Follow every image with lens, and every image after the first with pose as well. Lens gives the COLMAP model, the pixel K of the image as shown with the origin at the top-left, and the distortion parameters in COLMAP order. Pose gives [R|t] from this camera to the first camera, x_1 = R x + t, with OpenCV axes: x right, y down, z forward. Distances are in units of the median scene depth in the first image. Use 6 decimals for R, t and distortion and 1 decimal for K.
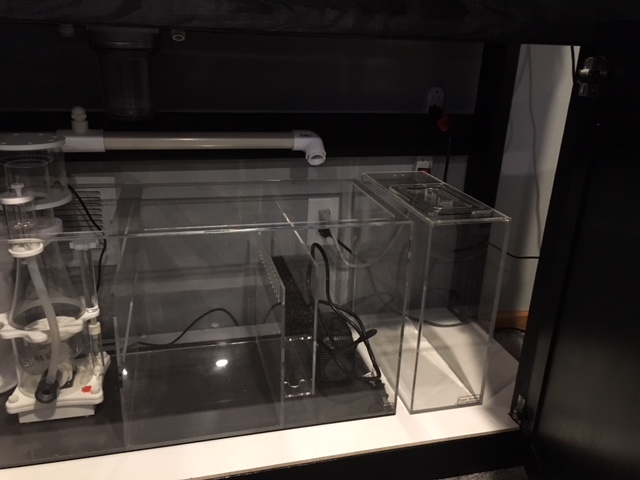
lens RADIAL K [[536.0, 0, 320.7], [0, 536.0, 236.1], [0, 0, 1]] dist [0.047737, -0.056359]
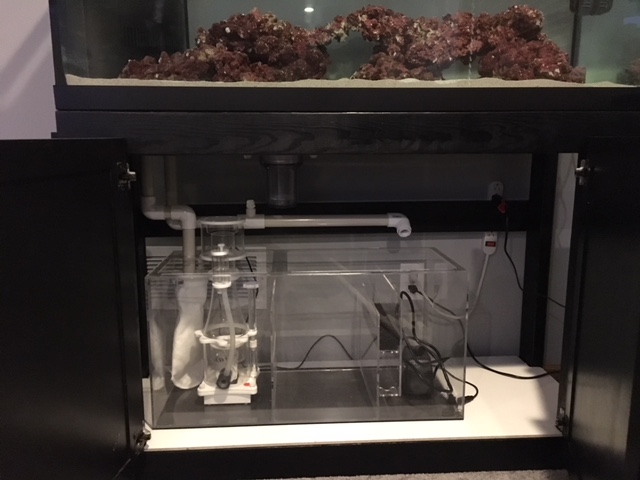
lens RADIAL K [[536.0, 0, 326.5], [0, 536.0, 235.4], [0, 0, 1]] dist [0.047737, -0.056359]
pose [[0.981995, -0.008409, -0.188721, 0.061698], [-0.024970, 0.984465, -0.173794, 0.123368], [0.187251, 0.175377, 0.966530, -0.435976]]
